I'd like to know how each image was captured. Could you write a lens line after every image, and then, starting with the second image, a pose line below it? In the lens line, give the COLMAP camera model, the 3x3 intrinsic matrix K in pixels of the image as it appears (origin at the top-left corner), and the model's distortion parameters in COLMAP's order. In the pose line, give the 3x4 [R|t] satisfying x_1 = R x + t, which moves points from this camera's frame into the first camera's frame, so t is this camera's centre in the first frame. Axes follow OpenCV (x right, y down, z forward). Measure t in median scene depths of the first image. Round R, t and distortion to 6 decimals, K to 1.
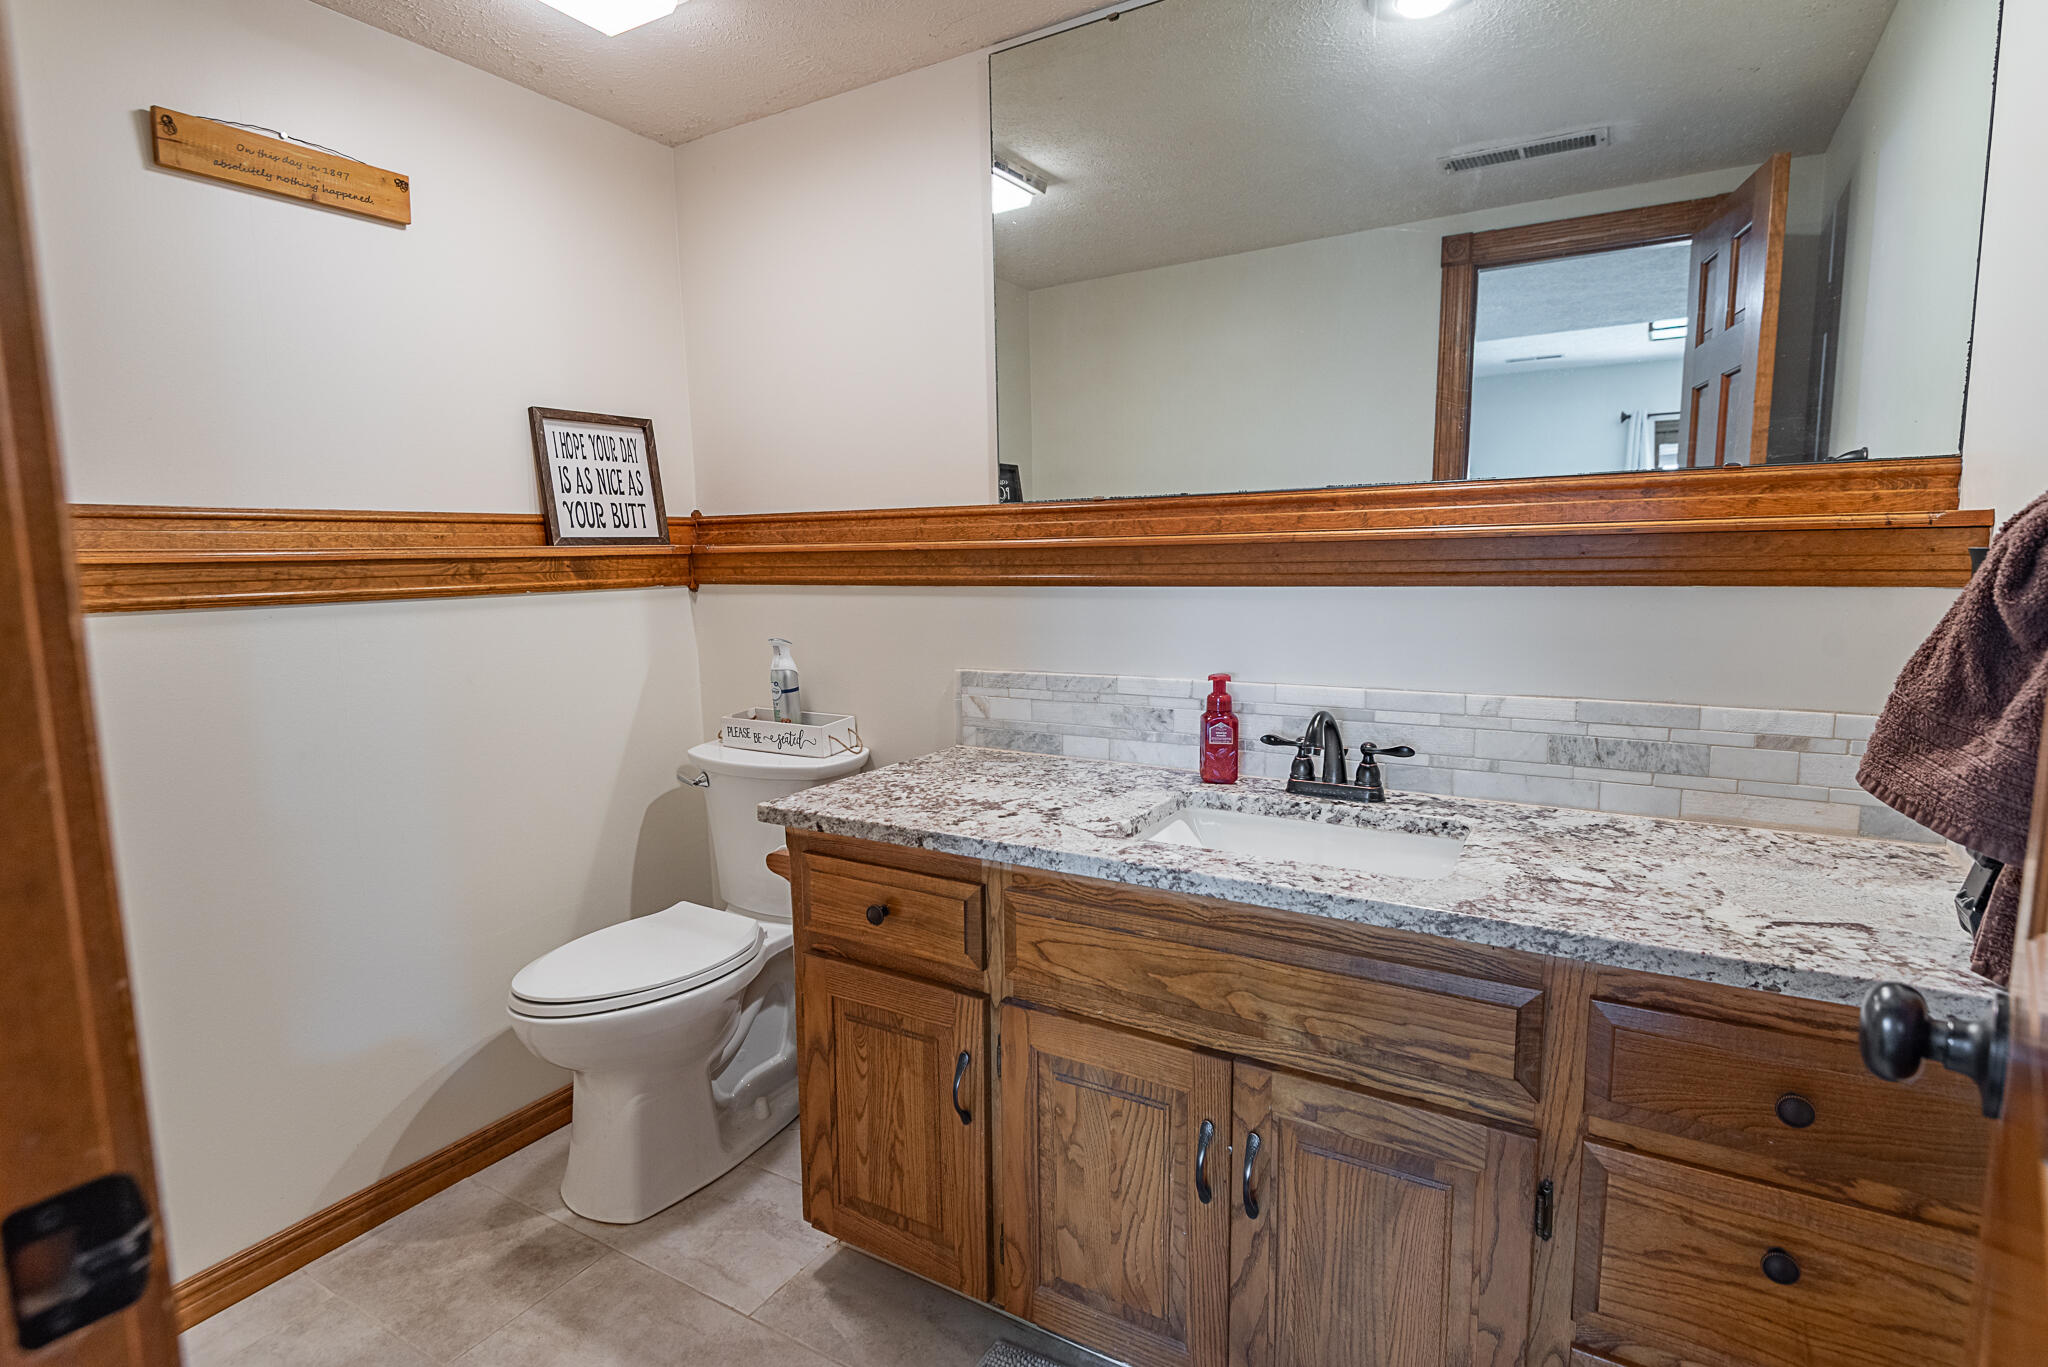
lens RADIAL K [[1018.4, 0, 1023.2], [0, 1018.4, 683.2], [0, 0, 1]] dist [-0.002314, -0.001874]
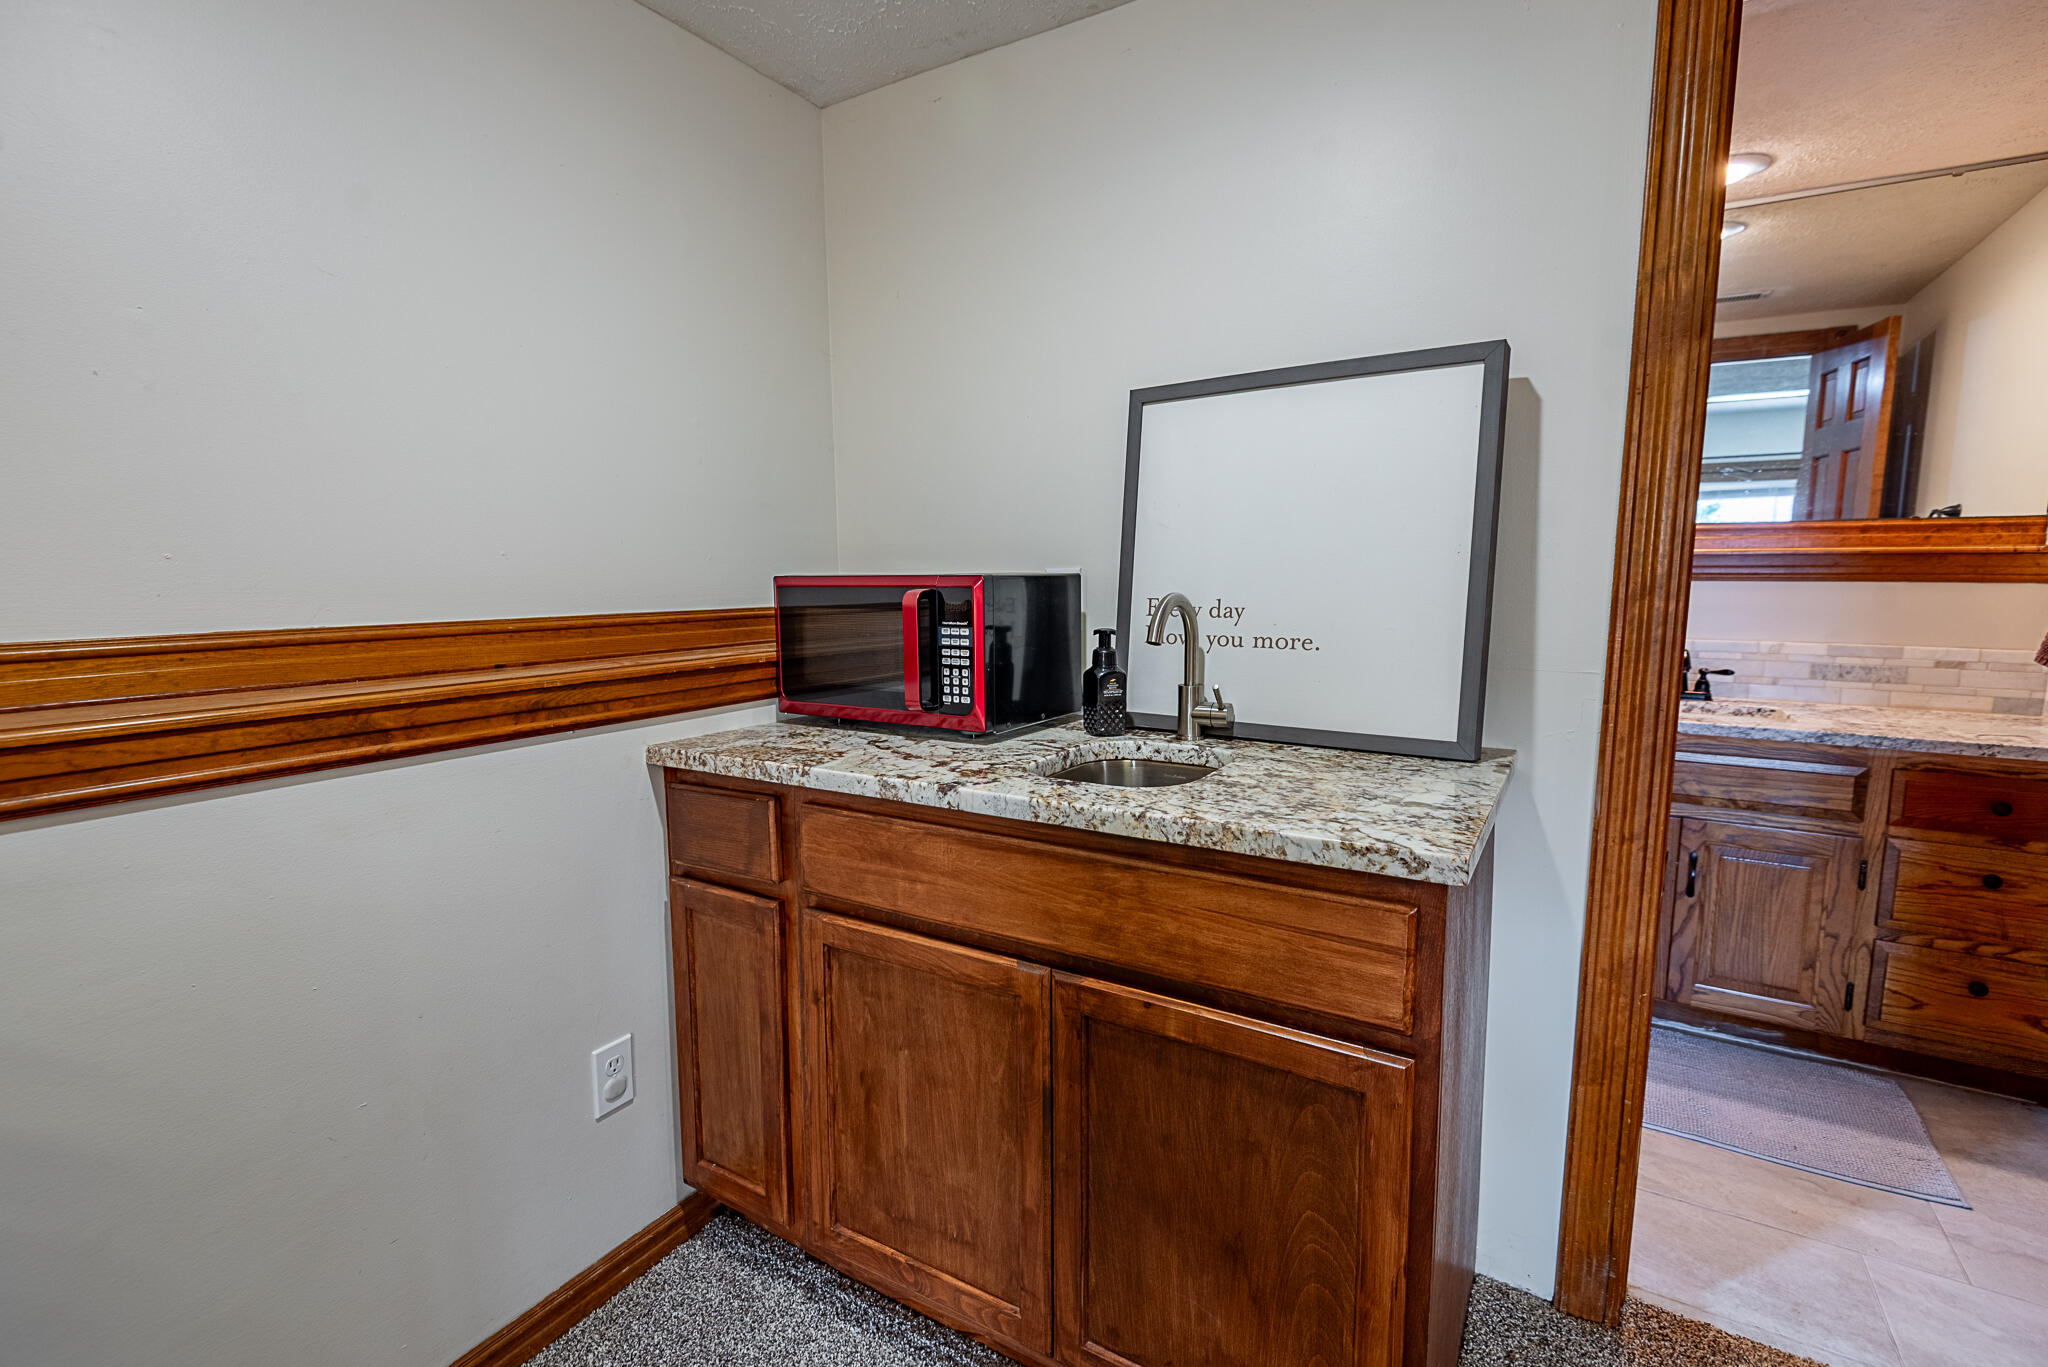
lens RADIAL K [[934.1, 0, 1024.2], [0, 934.1, 683.9], [0, 0, 1]] dist [-0.003446, -0.000740]
pose [[0.999882, 0.013866, -0.006610, -1.037739], [-0.013872, 0.999904, -0.000743, 0.127144], [0.006599, 0.000834, 0.999978, -0.801519]]
